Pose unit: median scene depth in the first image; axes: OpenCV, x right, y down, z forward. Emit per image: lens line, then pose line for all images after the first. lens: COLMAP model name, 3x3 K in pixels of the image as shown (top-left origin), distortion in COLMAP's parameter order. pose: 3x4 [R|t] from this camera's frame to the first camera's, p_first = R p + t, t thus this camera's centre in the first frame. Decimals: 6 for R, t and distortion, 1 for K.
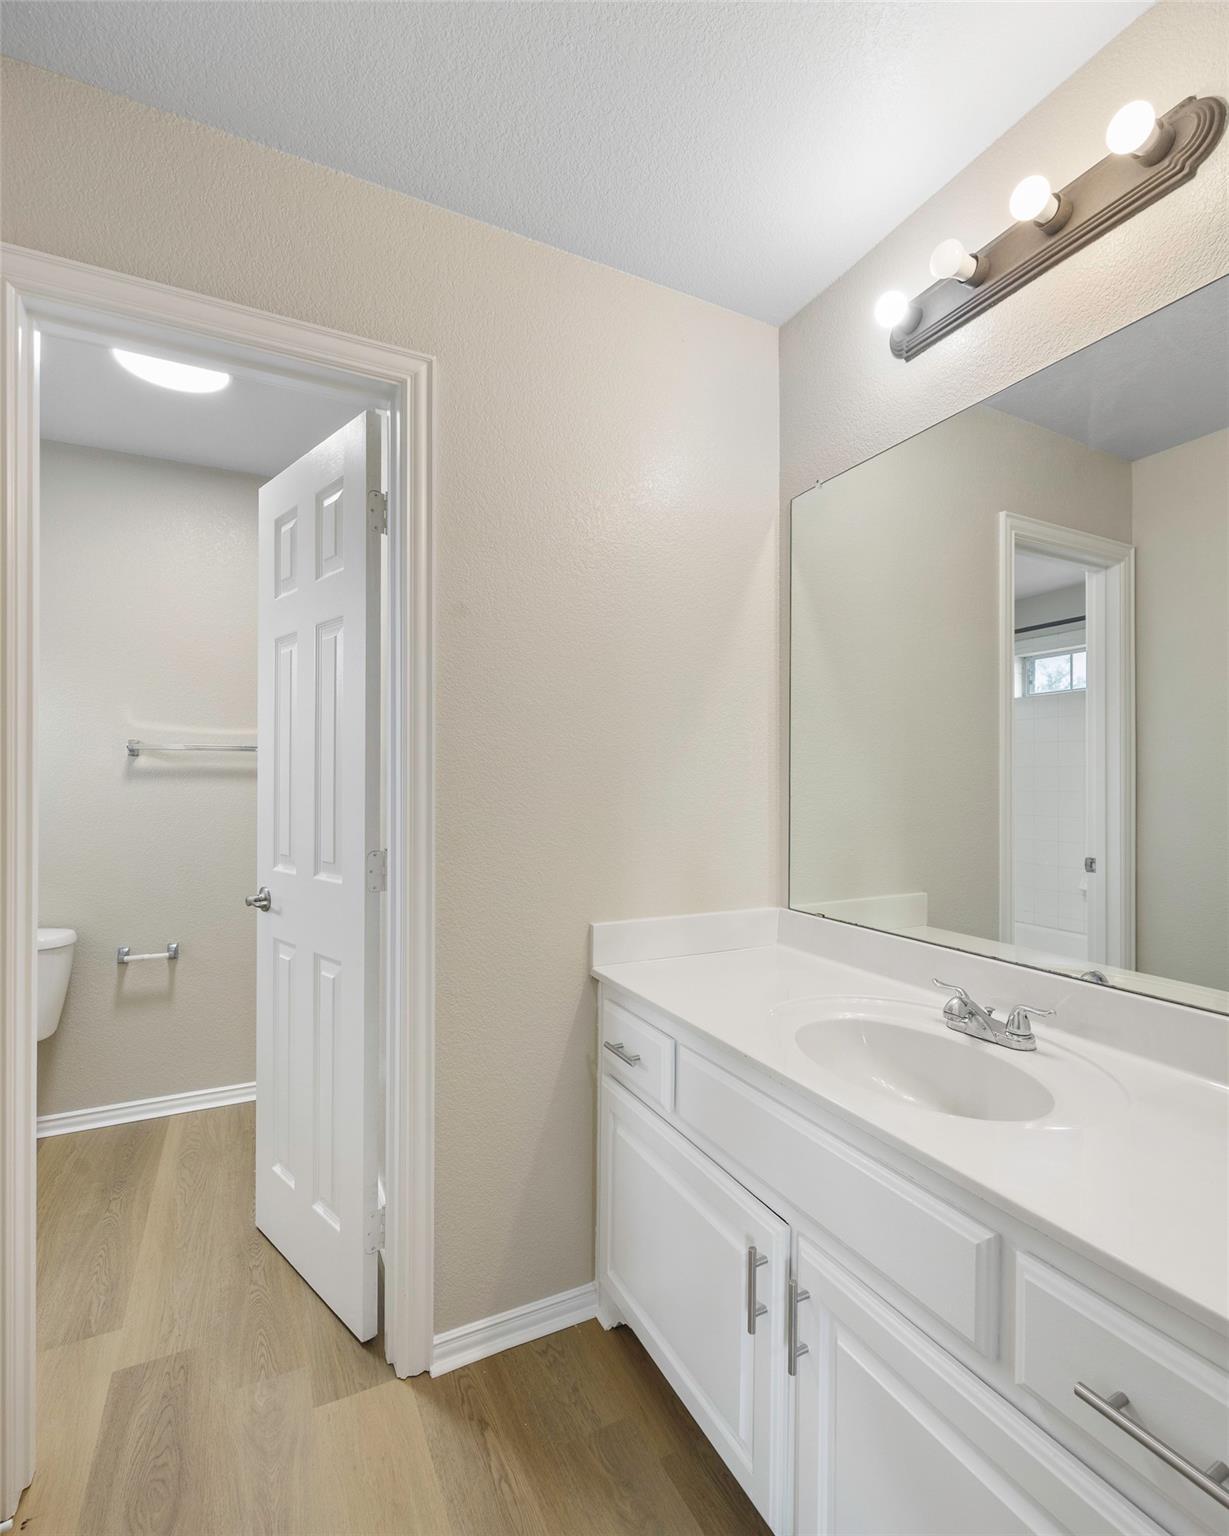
lens RADIAL K [[720.5, 0, 613.8], [0, 720.5, 784.7], [0, 0, 1]] dist [-0.001835, -0.000368]
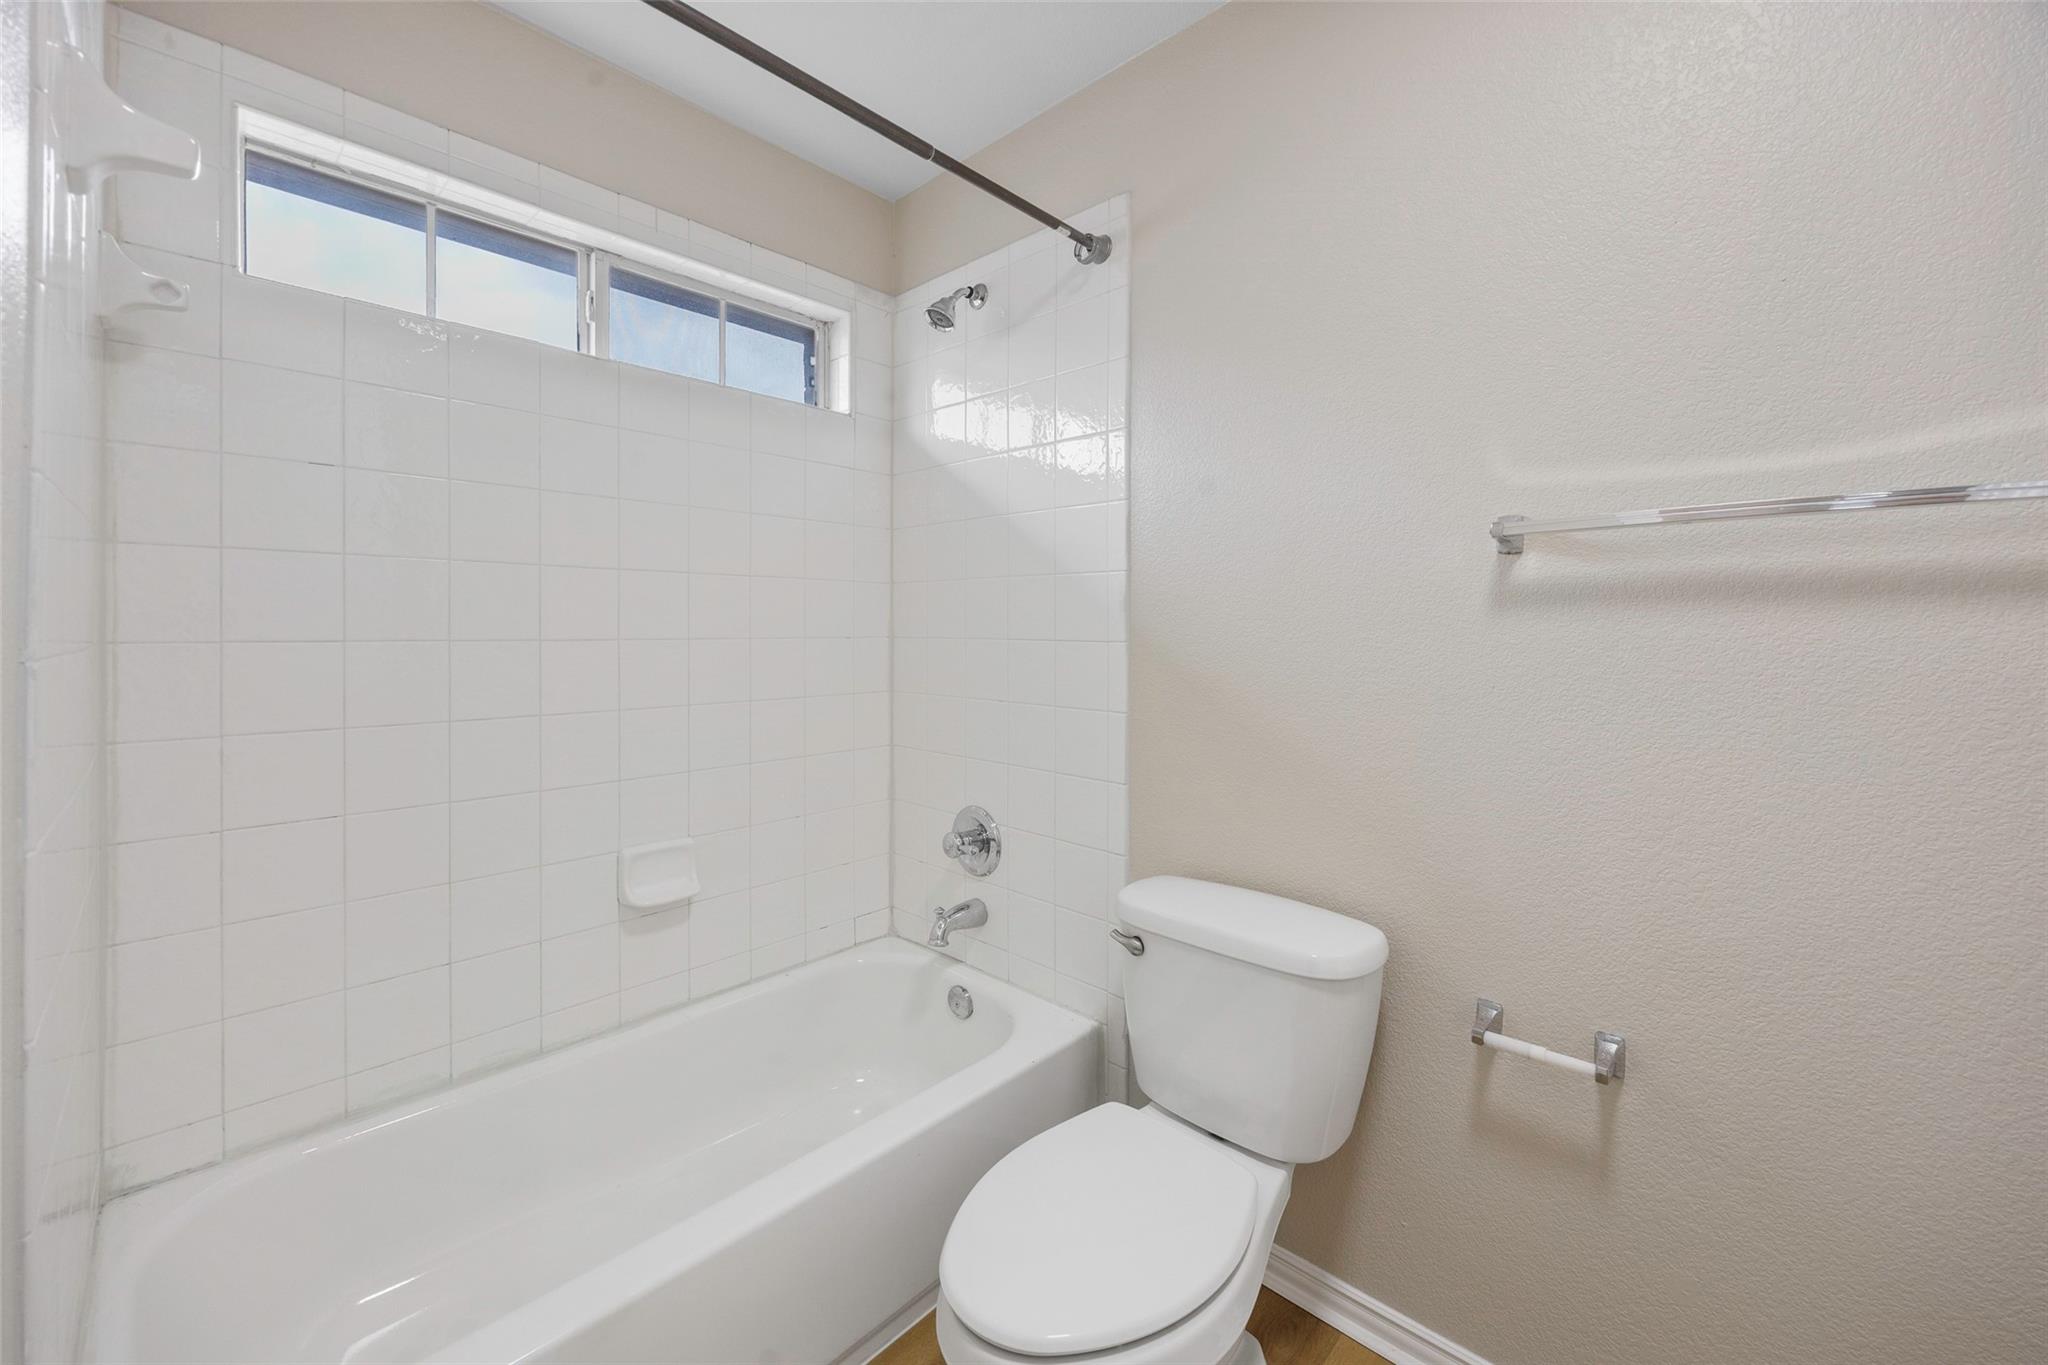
lens RADIAL K [[792.5, 0, 1018.8], [0, 792.5, 647.2], [0, 0, 1]] dist [-0.001121, -0.000108]
pose [[0.343161, 0.006238, -0.939256, -0.335792], [0.003332, 0.999964, 0.007859, 0.009270], [0.939271, -0.005827, 0.343128, 0.578368]]
